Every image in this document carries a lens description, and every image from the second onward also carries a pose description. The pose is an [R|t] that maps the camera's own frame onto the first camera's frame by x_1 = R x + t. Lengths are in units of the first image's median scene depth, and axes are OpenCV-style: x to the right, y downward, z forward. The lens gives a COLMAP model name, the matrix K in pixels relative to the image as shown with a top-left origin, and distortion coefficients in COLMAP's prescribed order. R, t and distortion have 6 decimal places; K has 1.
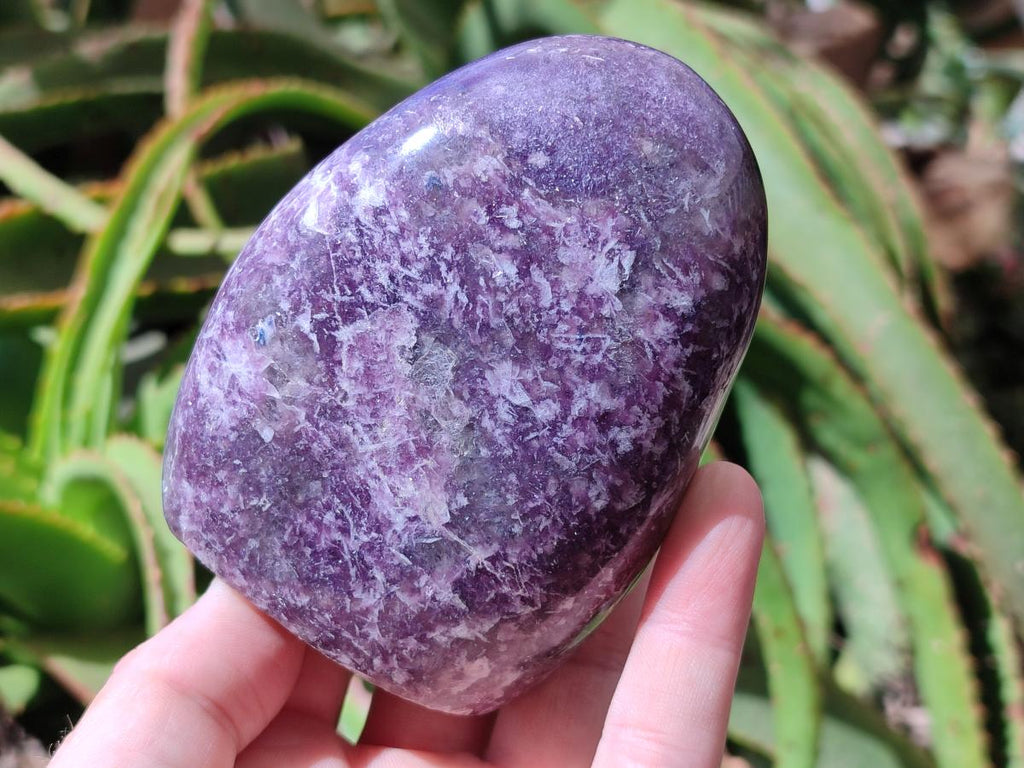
lens RADIAL K [[1520.5, 0, 512.0], [0, 1520.5, 384.0], [0, 0, 1]] dist [0.364577, -2.470925]
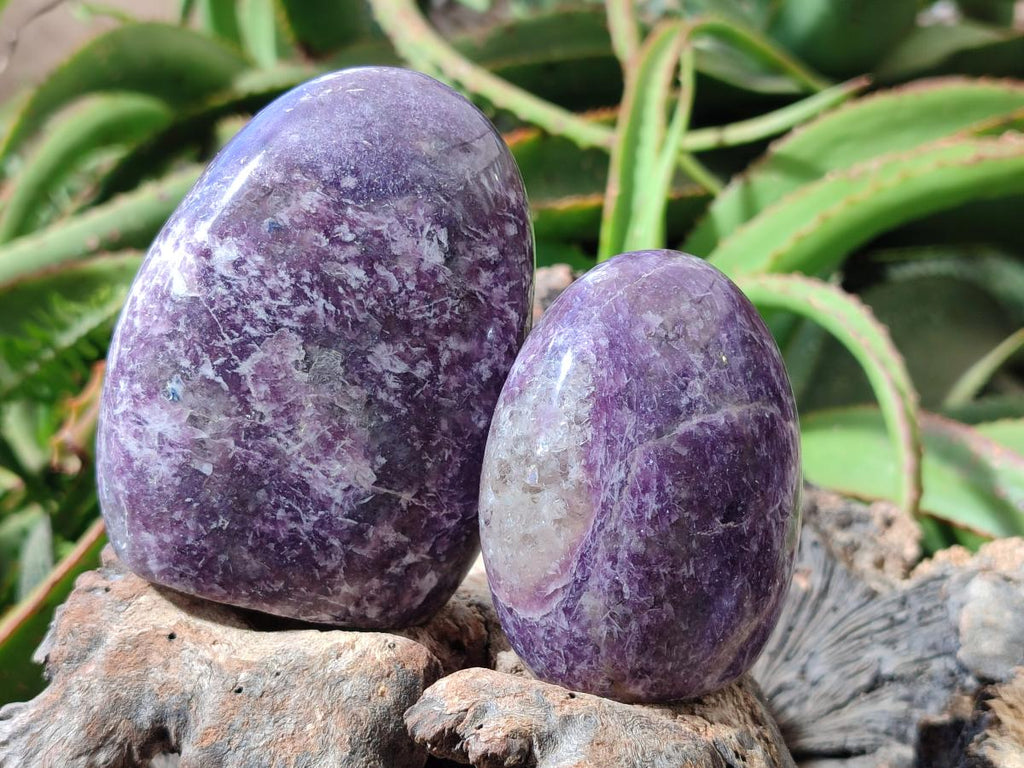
lens RADIAL K [[1520.5, 0, 512.0], [0, 1520.5, 384.0], [0, 0, 1]] dist [0.364577, -2.470925]
pose [[0.900043, -0.349831, 0.259886, -0.241742], [0.335126, 0.936807, 0.100413, -0.072724], [-0.278591, -0.003281, 0.960404, -0.232688]]
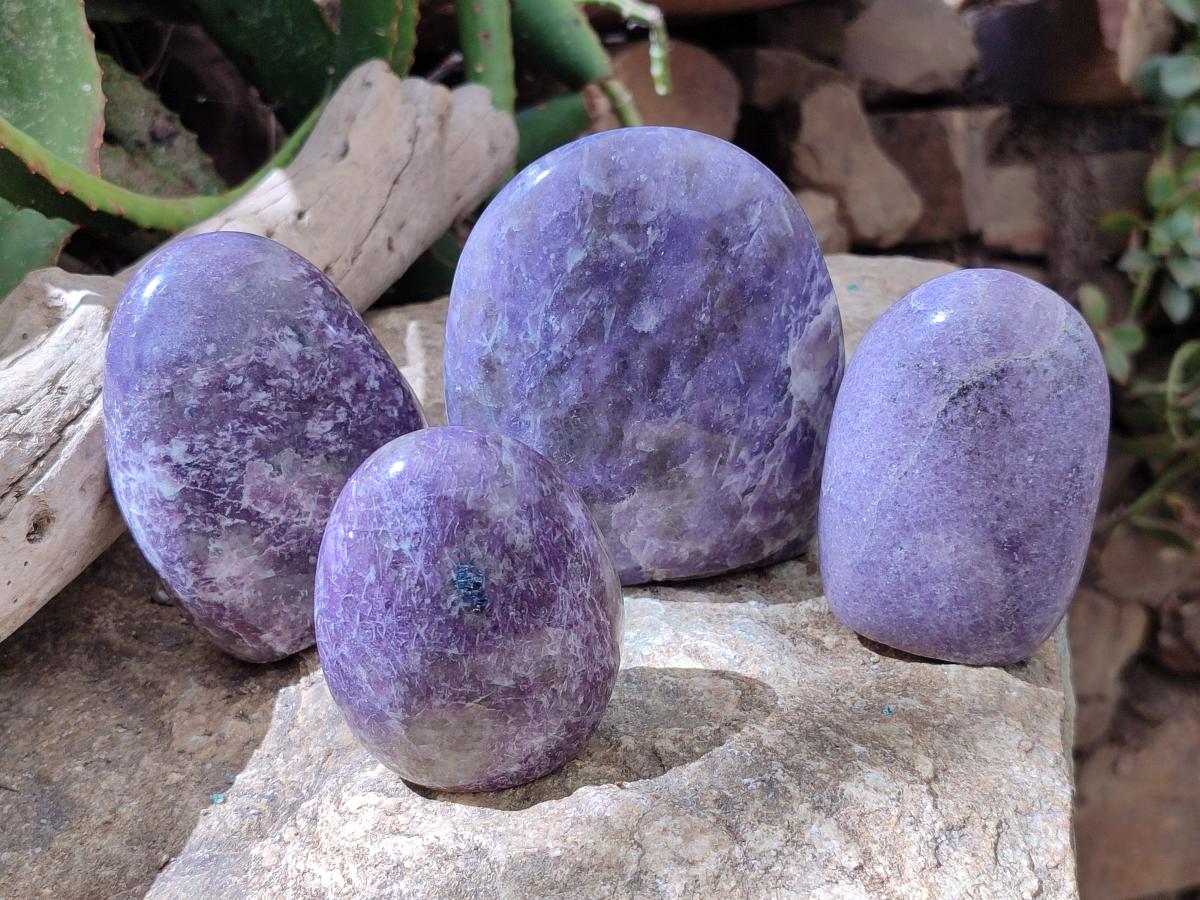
lens RADIAL K [[1781.8, 0, 600.0], [0, 1781.8, 450.0], [0, 0, 1]] dist [0.364577, -2.470925]
pose [[0.383514, -0.890729, 0.243964, -0.389996], [0.791713, 0.453106, 0.409738, -0.556634], [-0.475507, 0.036010, 0.878975, -0.901288]]
